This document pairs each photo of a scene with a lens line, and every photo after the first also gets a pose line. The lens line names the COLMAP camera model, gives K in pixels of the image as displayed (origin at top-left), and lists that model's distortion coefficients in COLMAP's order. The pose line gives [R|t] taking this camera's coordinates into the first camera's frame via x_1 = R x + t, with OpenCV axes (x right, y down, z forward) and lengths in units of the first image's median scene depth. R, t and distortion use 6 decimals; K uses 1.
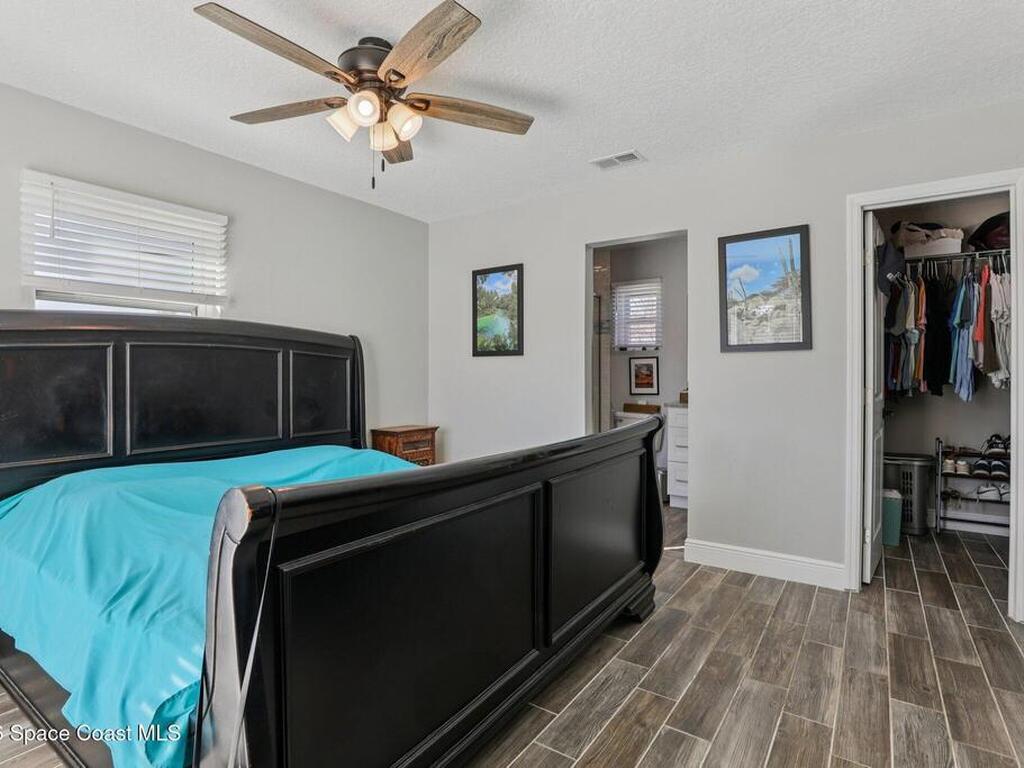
lens RADIAL K [[531.7, 0, 512.0], [0, 531.7, 384.0], [0, 0, 1]] dist [-0.036580, 0.001596]
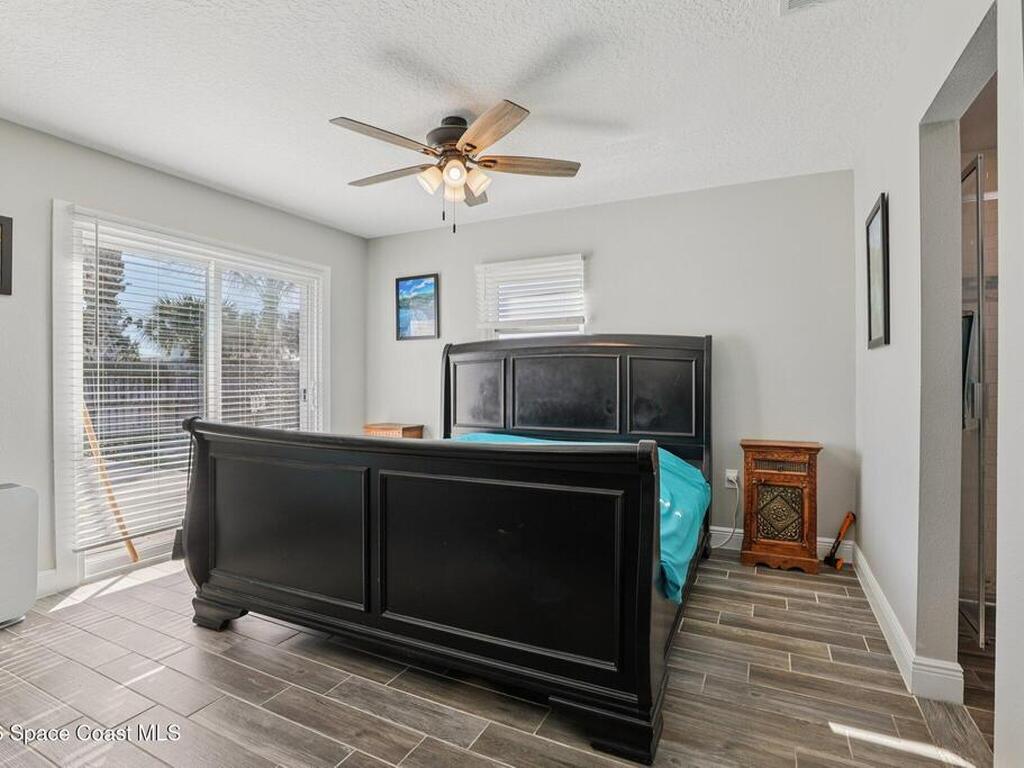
lens RADIAL K [[531.7, 0, 512.0], [0, 531.7, 384.0], [0, 0, 1]] dist [-0.036580, 0.001596]
pose [[0.143483, 0.008339, -0.989618, 1.003081], [-0.015591, 0.999859, 0.006165, -0.010321], [0.989530, 0.014544, 0.143593, 0.909555]]
